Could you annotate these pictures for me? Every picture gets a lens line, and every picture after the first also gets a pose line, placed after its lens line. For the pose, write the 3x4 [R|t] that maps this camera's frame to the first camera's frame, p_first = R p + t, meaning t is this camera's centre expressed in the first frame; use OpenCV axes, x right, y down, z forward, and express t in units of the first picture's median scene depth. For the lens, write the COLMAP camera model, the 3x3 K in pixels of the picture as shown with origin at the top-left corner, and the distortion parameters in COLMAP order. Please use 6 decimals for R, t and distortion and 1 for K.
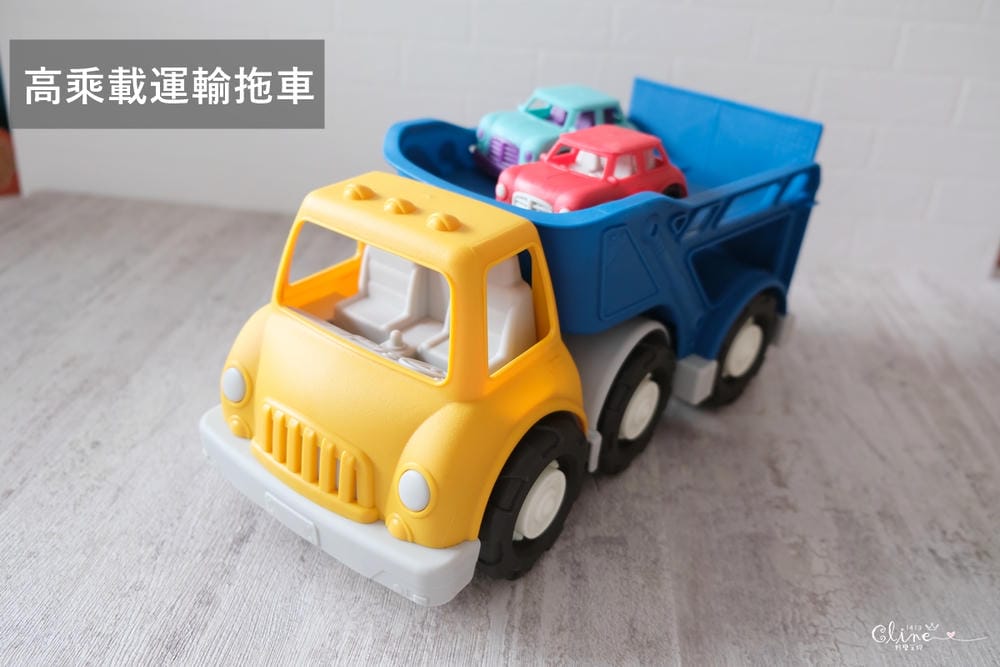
lens RADIAL K [[765.7, 0, 500.0], [0, 765.7, 333.5], [0, 0, 1]] dist [-0.032054, 0.018495]
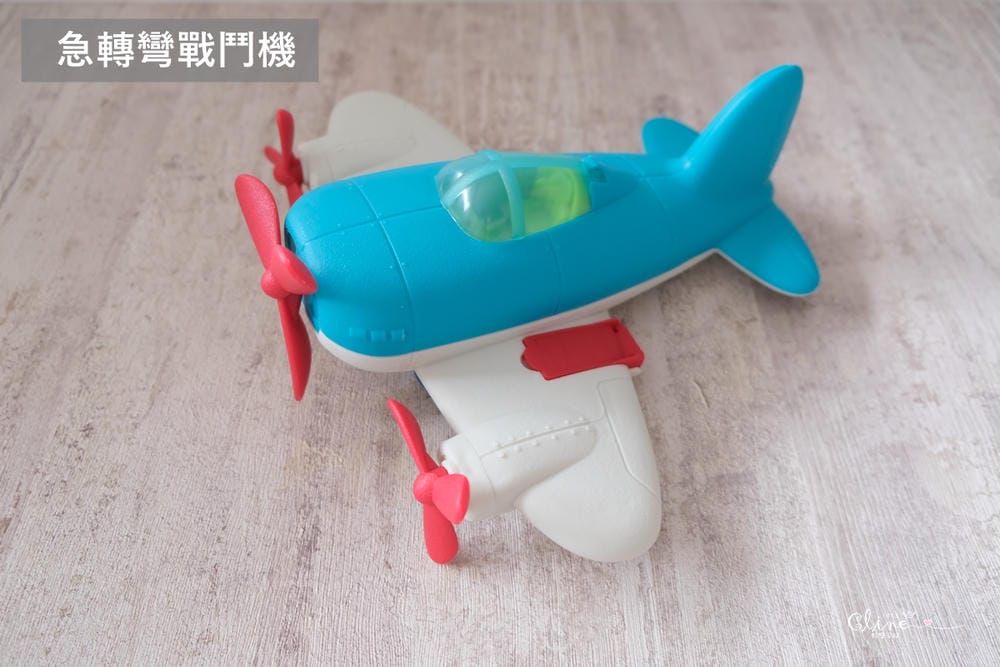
lens RADIAL K [[773.3, 0, 500.0], [0, 773.3, 333.5], [0, 0, 1]] dist [-0.022009, 0.010449]
pose [[0.991767, -0.126307, 0.021098, -0.114483], [0.107708, 0.911885, 0.396062, -0.246352], [-0.069264, -0.390528, 0.917982, 0.289887]]
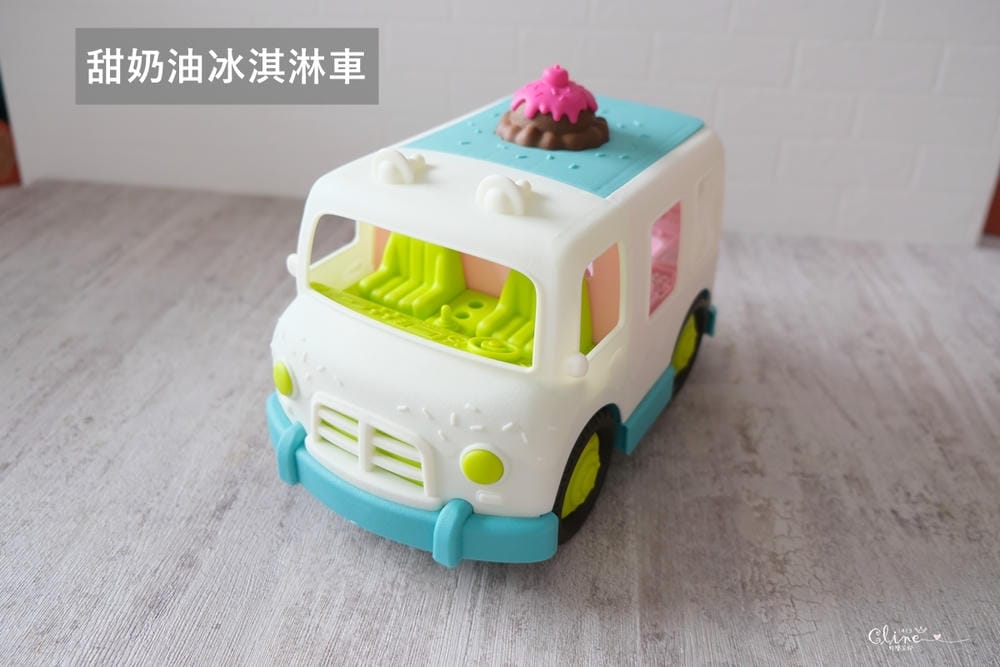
lens RADIAL K [[765.7, 0, 500.0], [0, 765.7, 333.5], [0, 0, 1]] dist [-0.032054, 0.018495]
pose [[0.999602, -0.015574, -0.023522, 0.065553], [0.016123, 0.999597, 0.023344, 0.013370], [0.023149, -0.023714, 0.999451, -0.030587]]
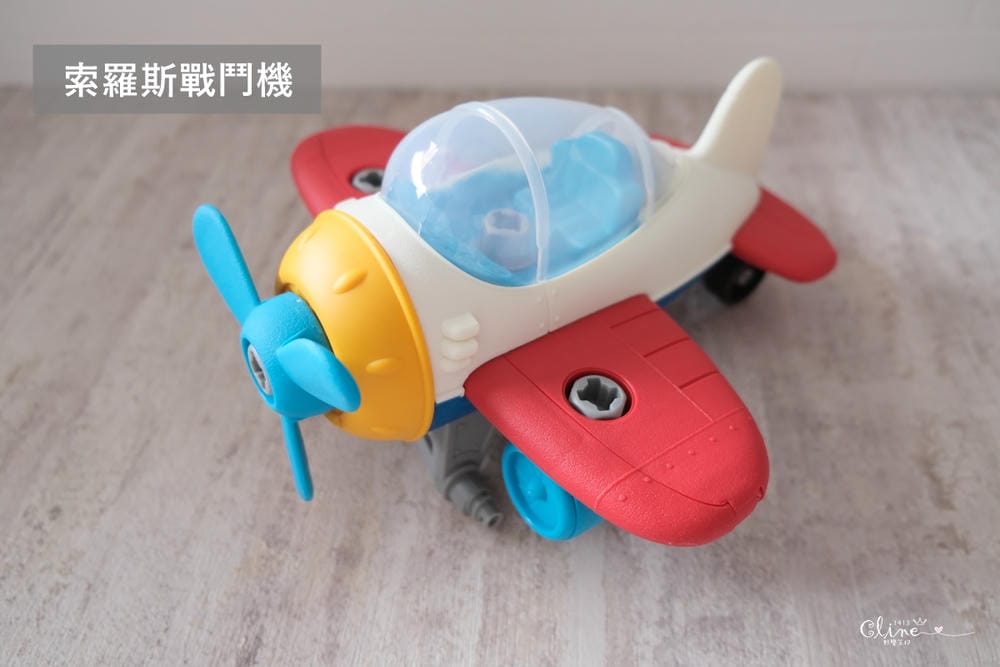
lens RADIAL K [[773.3, 0, 500.0], [0, 773.3, 333.5], [0, 0, 1]] dist [-0.022009, 0.010449]
pose [[0.994290, -0.076395, -0.074500, 0.005076], [0.095512, 0.948475, 0.302114, -0.254333], [0.047581, -0.307505, 0.950356, 0.348761]]
